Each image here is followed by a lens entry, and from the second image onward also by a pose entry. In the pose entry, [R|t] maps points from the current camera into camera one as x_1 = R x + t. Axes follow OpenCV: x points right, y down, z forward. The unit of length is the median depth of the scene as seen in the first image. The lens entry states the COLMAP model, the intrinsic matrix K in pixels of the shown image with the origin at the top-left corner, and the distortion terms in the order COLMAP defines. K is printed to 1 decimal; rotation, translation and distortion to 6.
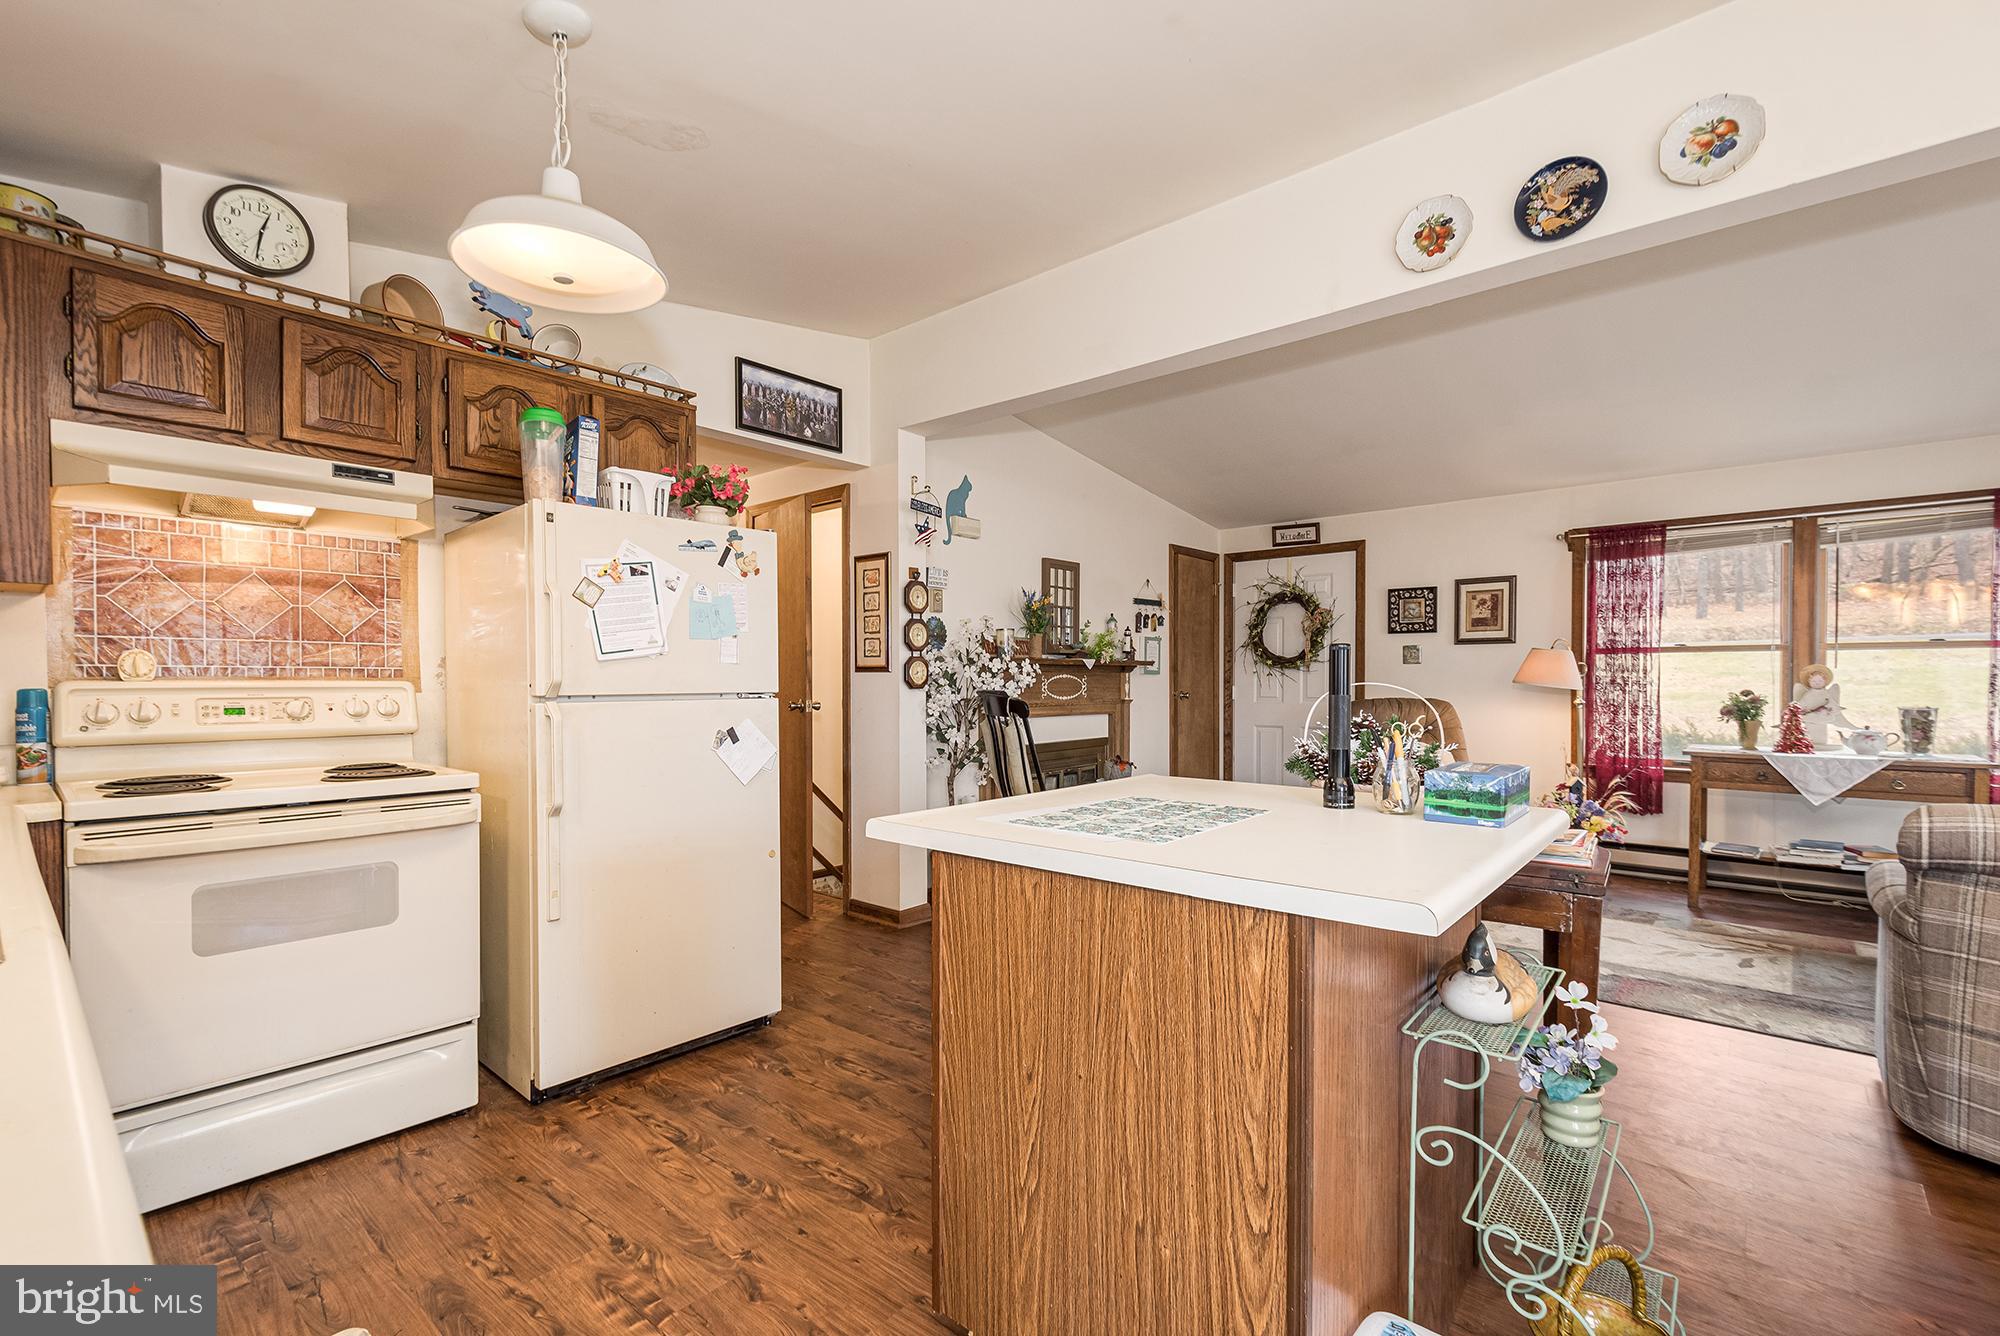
lens RADIAL K [[881.6, 0, 989.2], [0, 881.6, 689.8], [0, 0, 1]] dist [0.024151, -0.011970]
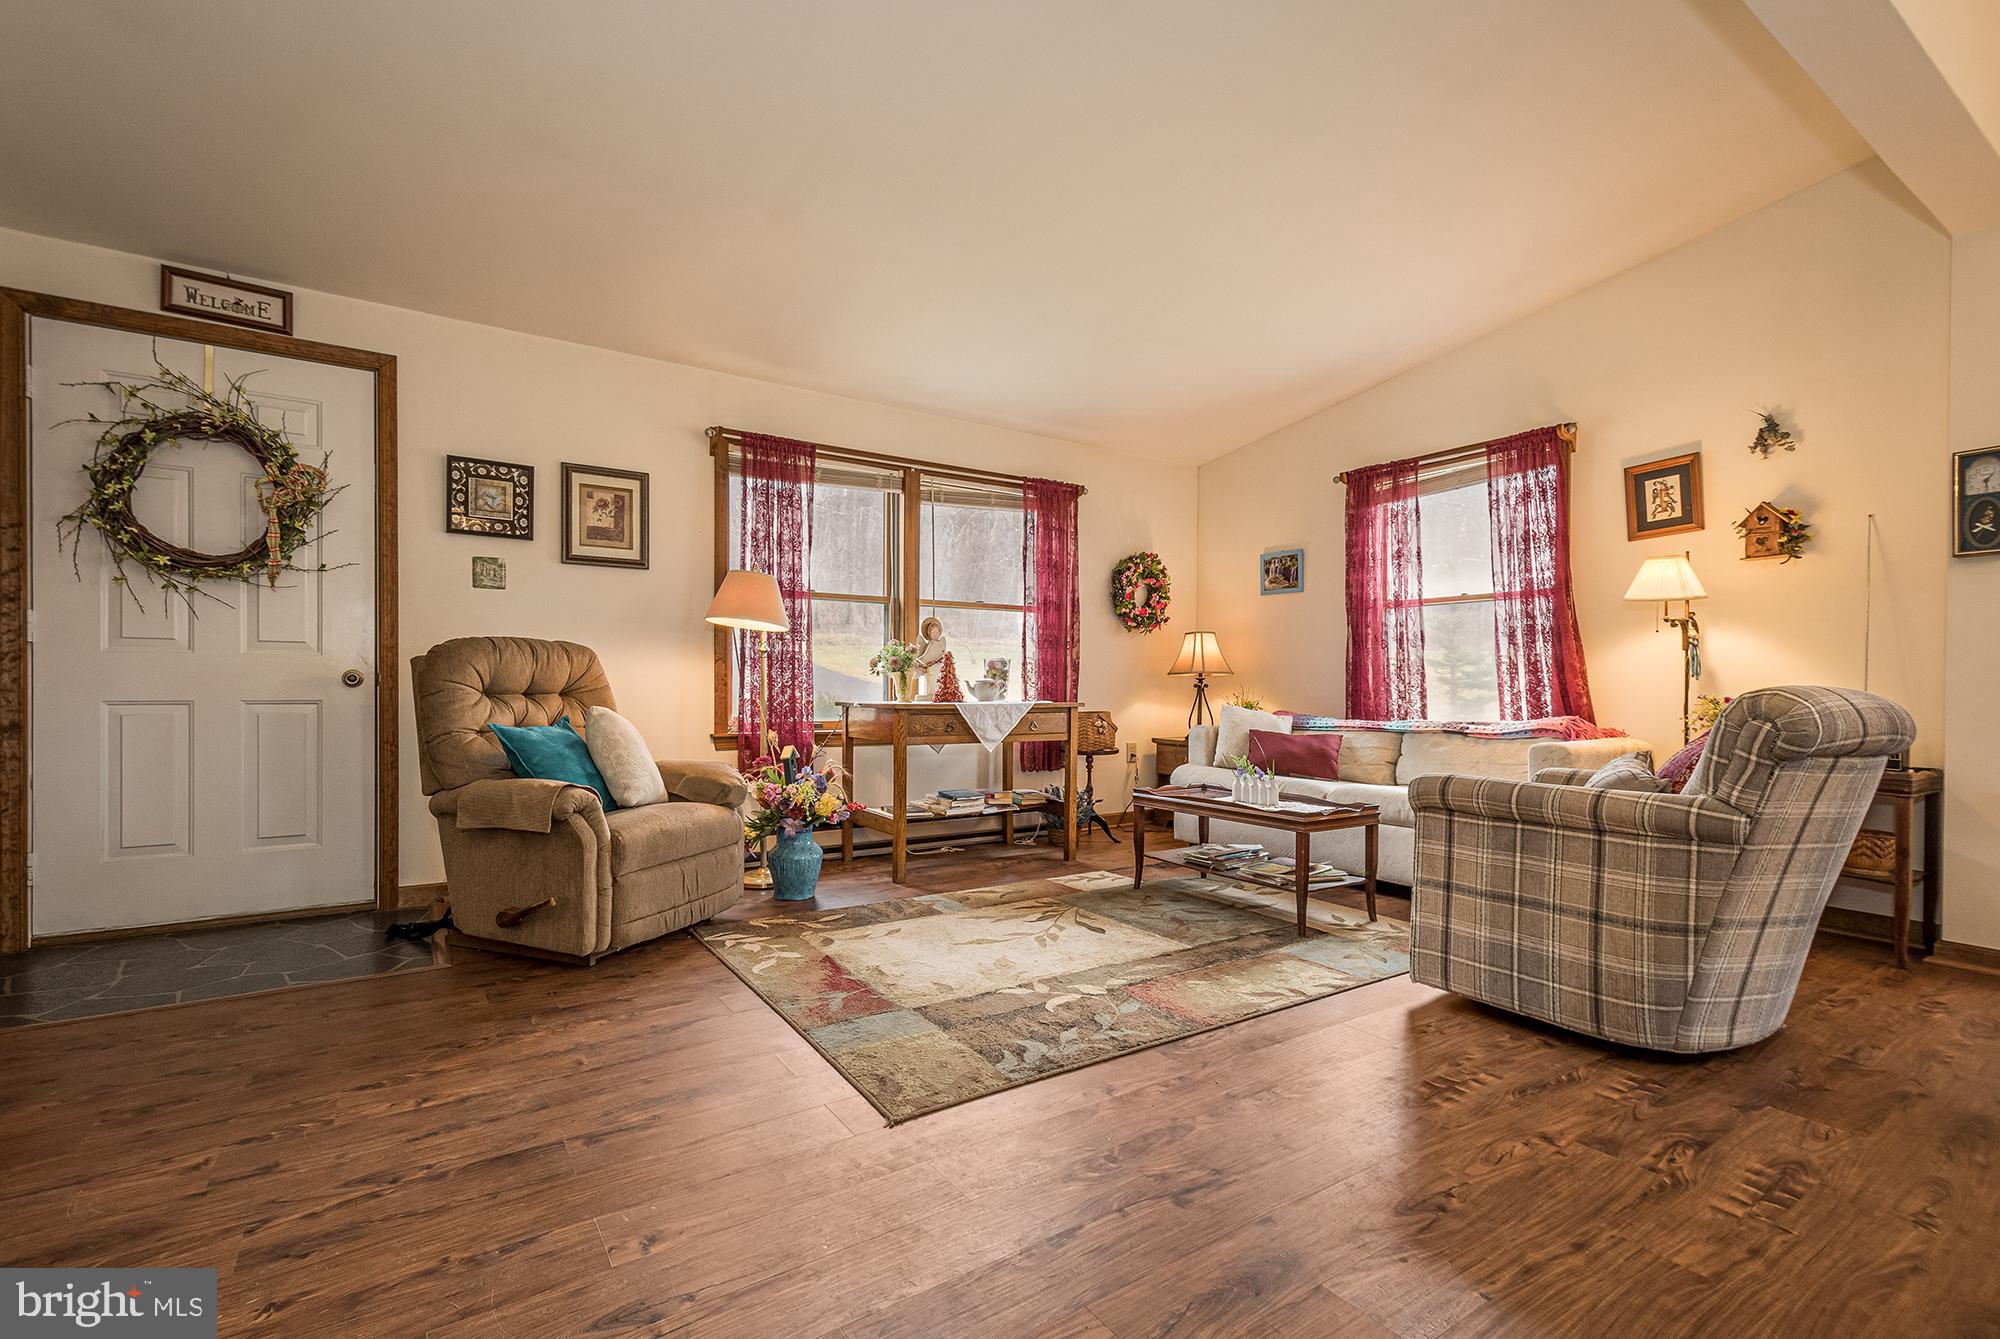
lens RADIAL K [[883.5, 0, 983.5], [0, 883.5, 689.4], [0, 0, 1]] dist [0.019975, -0.007568]
pose [[0.260287, -0.002004, 0.965529, -0.027976], [0.006015, 0.999982, 0.000454, 0.066729], [-0.965513, 0.005689, 0.260294, 0.848757]]
